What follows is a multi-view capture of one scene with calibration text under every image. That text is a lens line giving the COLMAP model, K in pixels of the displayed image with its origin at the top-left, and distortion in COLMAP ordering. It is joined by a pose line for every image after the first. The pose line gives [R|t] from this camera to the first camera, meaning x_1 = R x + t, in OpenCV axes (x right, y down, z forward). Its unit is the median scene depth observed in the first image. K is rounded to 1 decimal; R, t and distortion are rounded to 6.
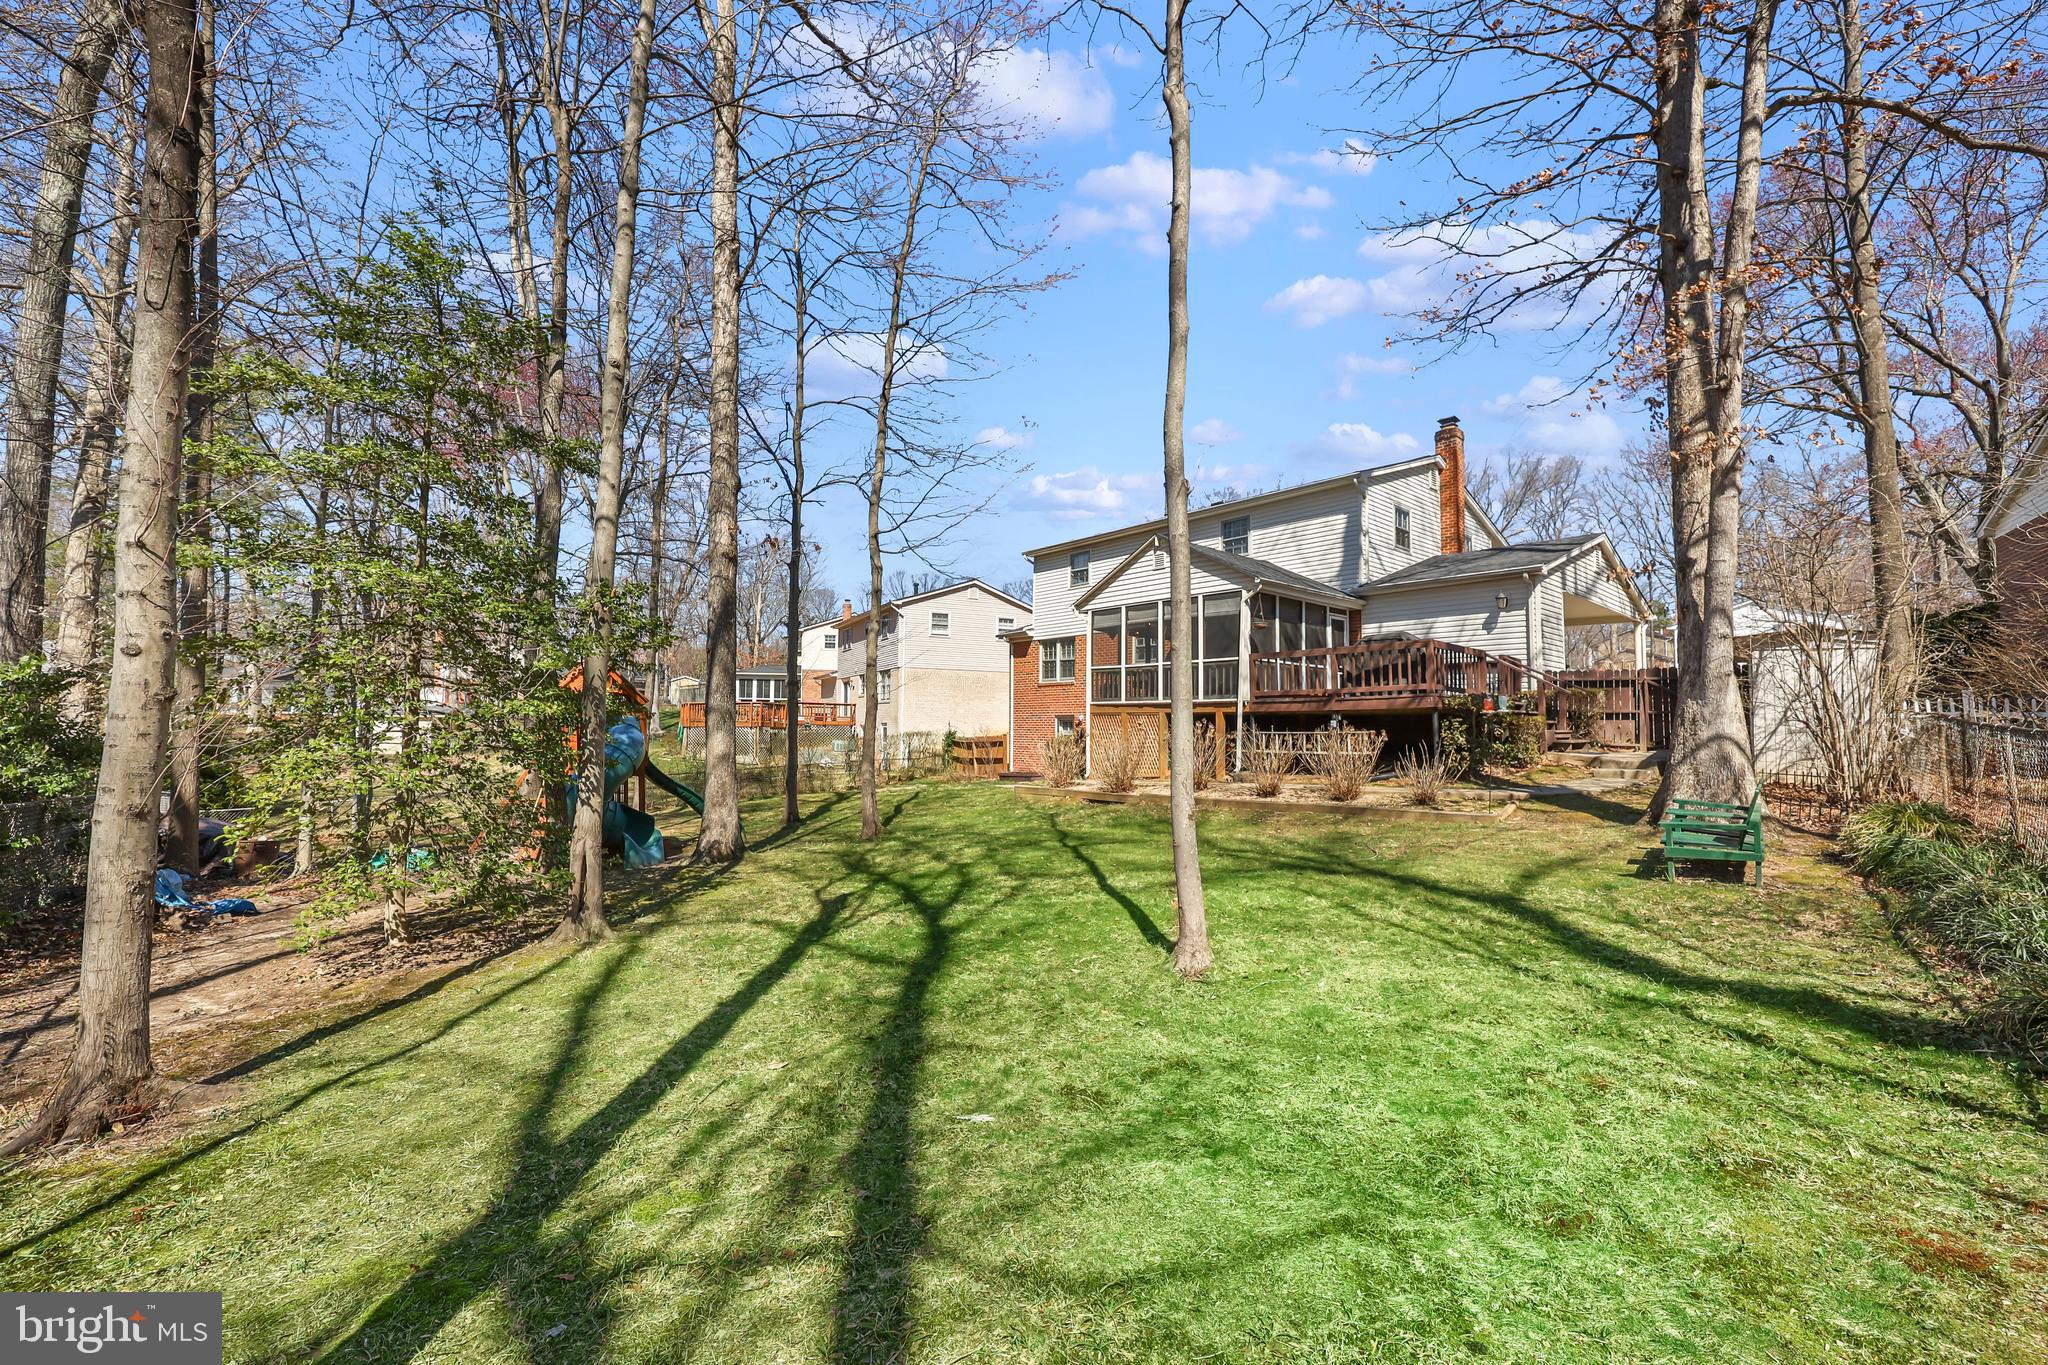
lens RADIAL K [[812.9, 0, 1025.5], [0, 812.9, 704.9], [0, 0, 1]] dist [-0.000411, -0.000060]
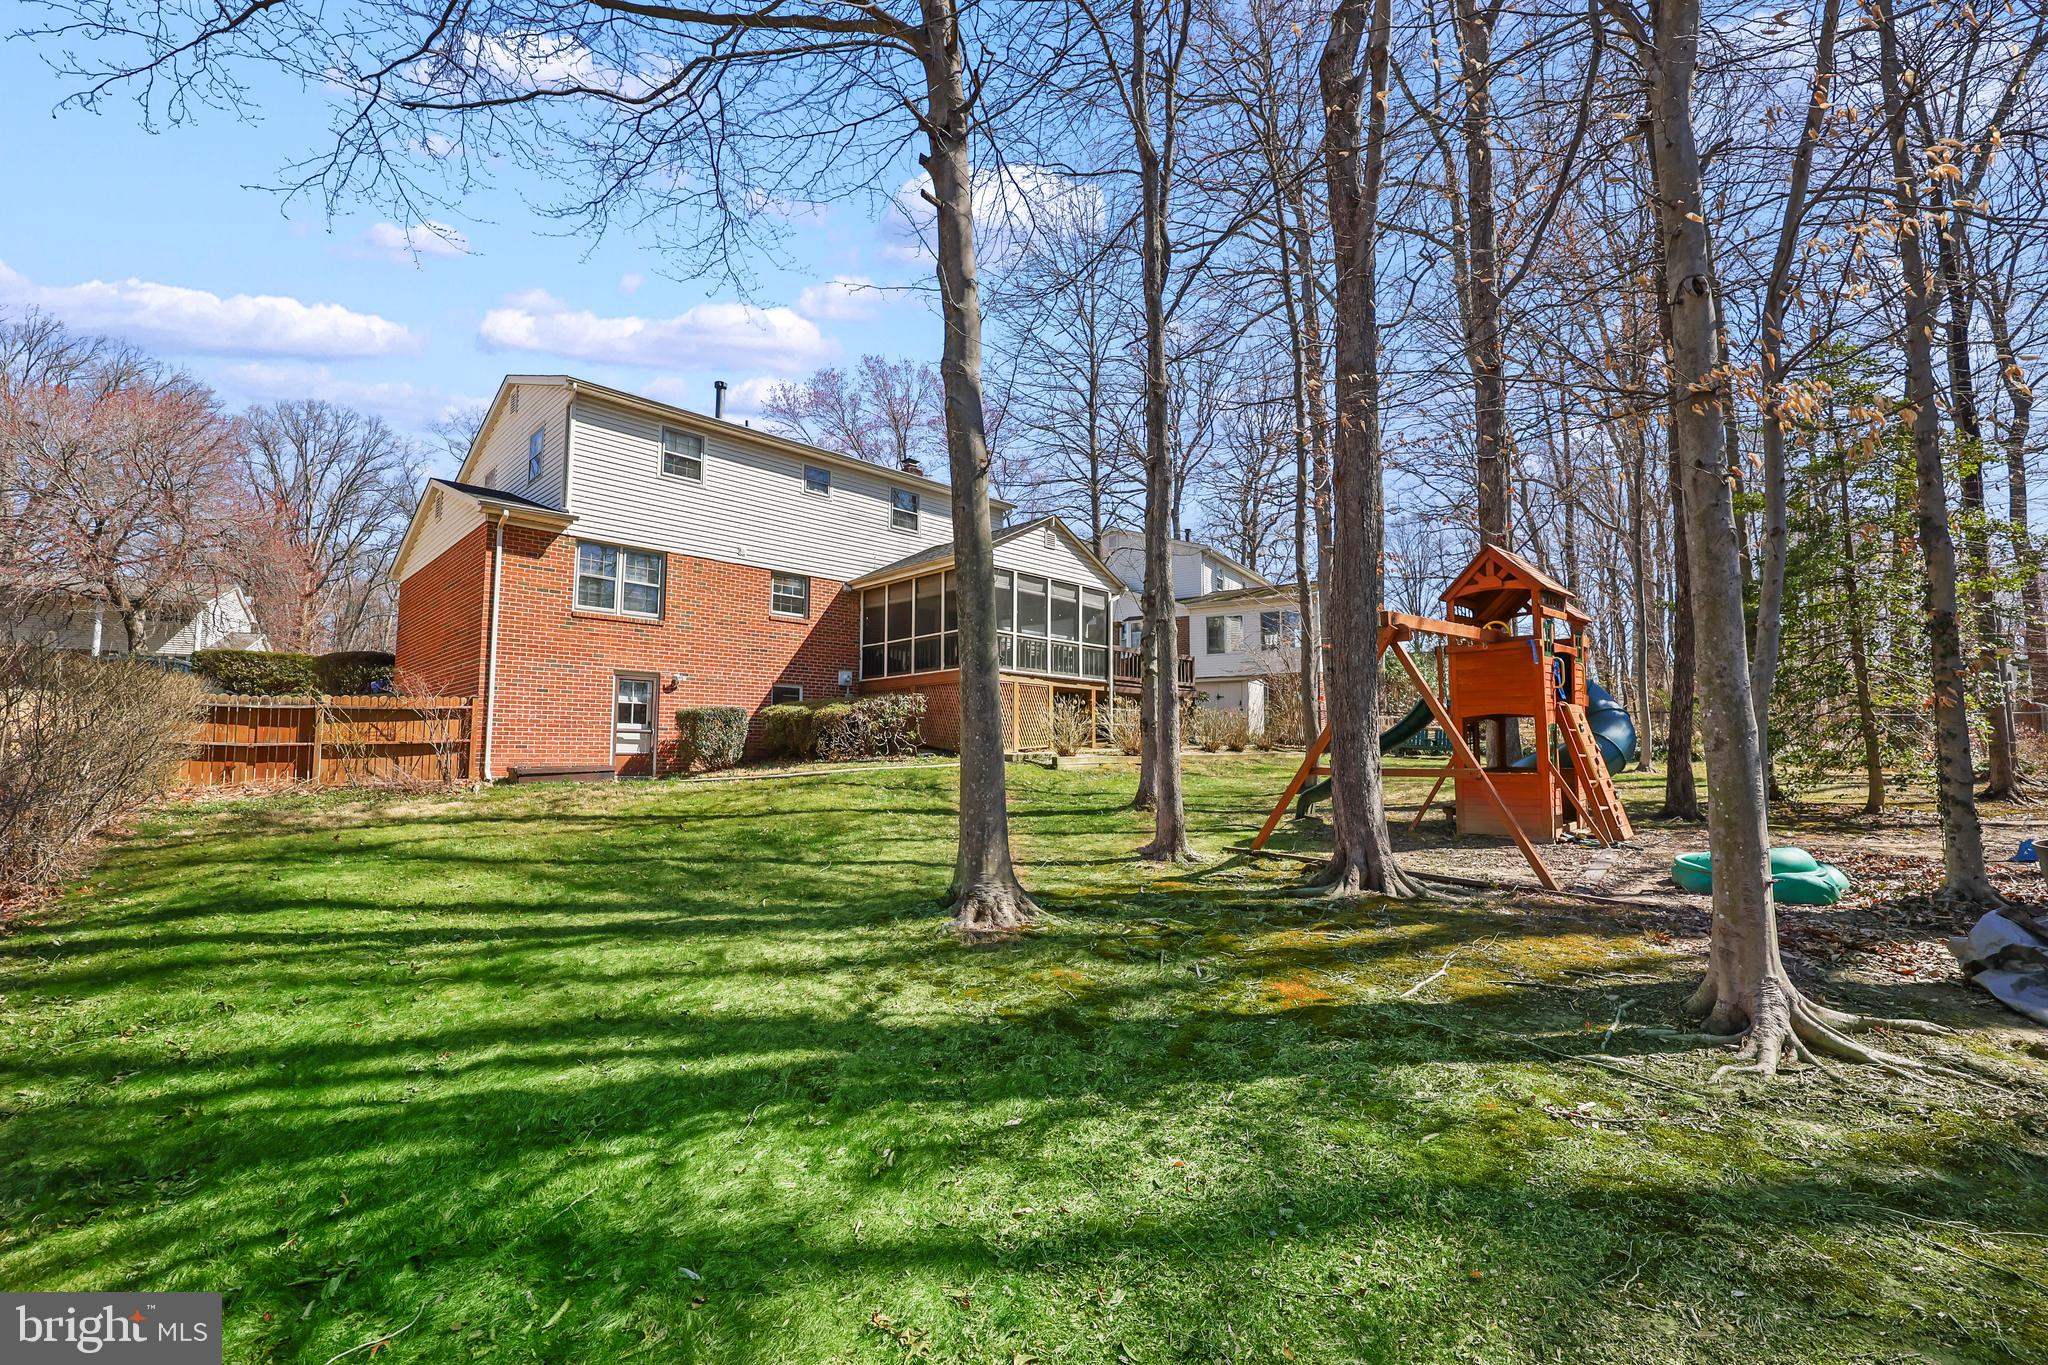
lens RADIAL K [[844.6, 0, 1035.2], [0, 844.6, 697.1], [0, 0, 1]] dist [0.000994, 0.000068]
pose [[-0.050994, 0.066048, 0.996513, -0.596607], [-0.032128, 0.997186, -0.067737, 0.064491], [-0.998182, -0.035470, -0.048728, 0.706888]]
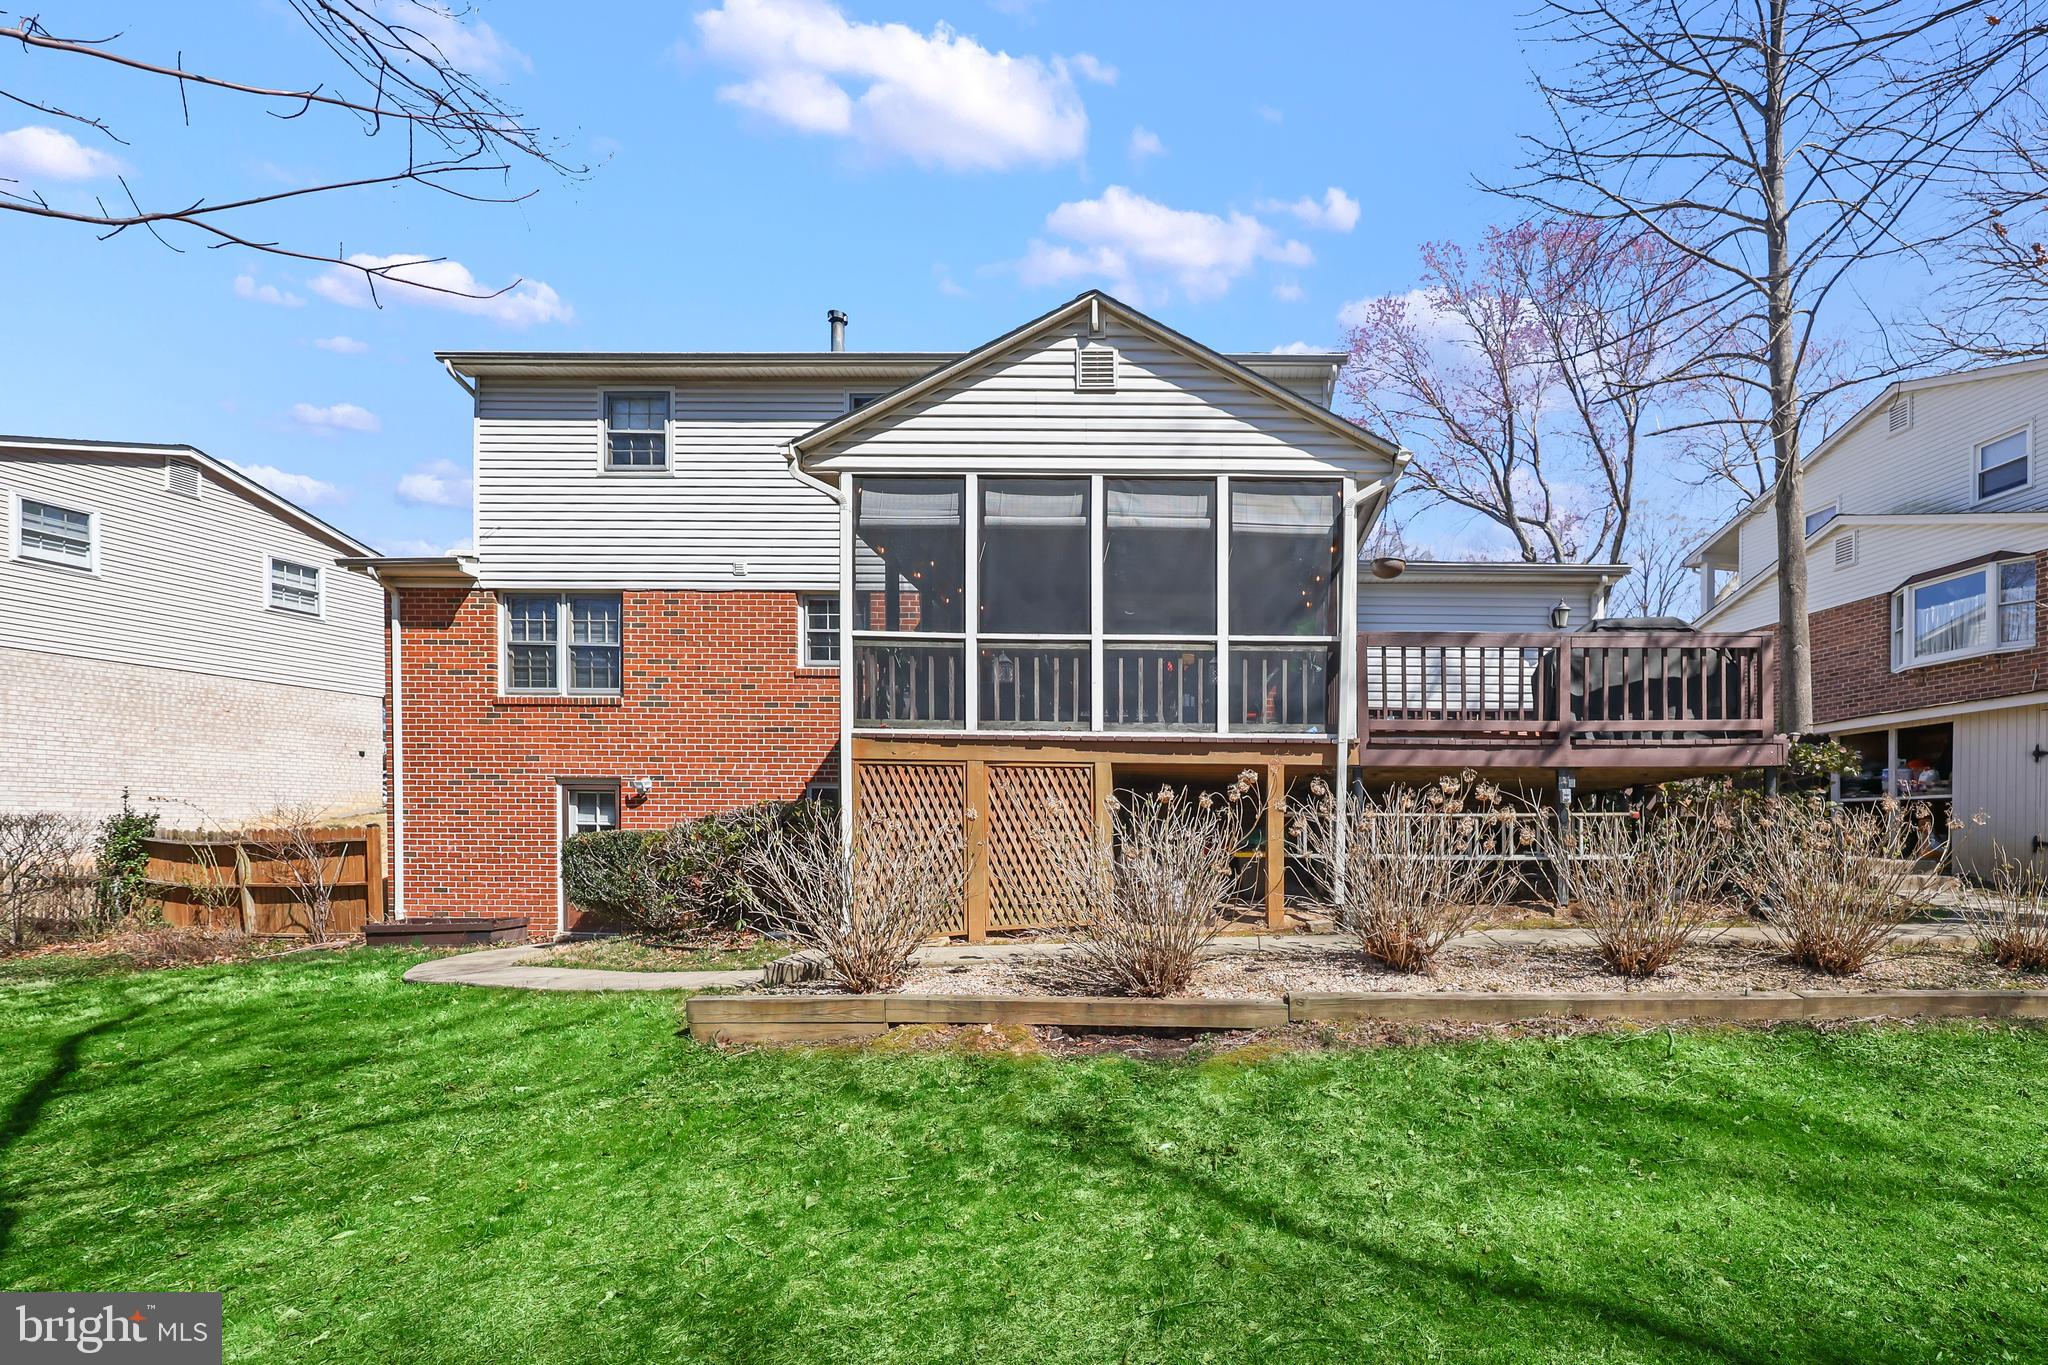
lens RADIAL K [[882.4, 0, 1186.4], [0, 882.4, 842.9], [0, 0, 1]] dist [0.000930, 0.000142]
pose [[0.671967, -0.009574, 0.740519, -0.079656], [-0.026453, 0.998968, 0.036920, 0.020678], [-0.740108, -0.044398, 0.671020, 0.451764]]
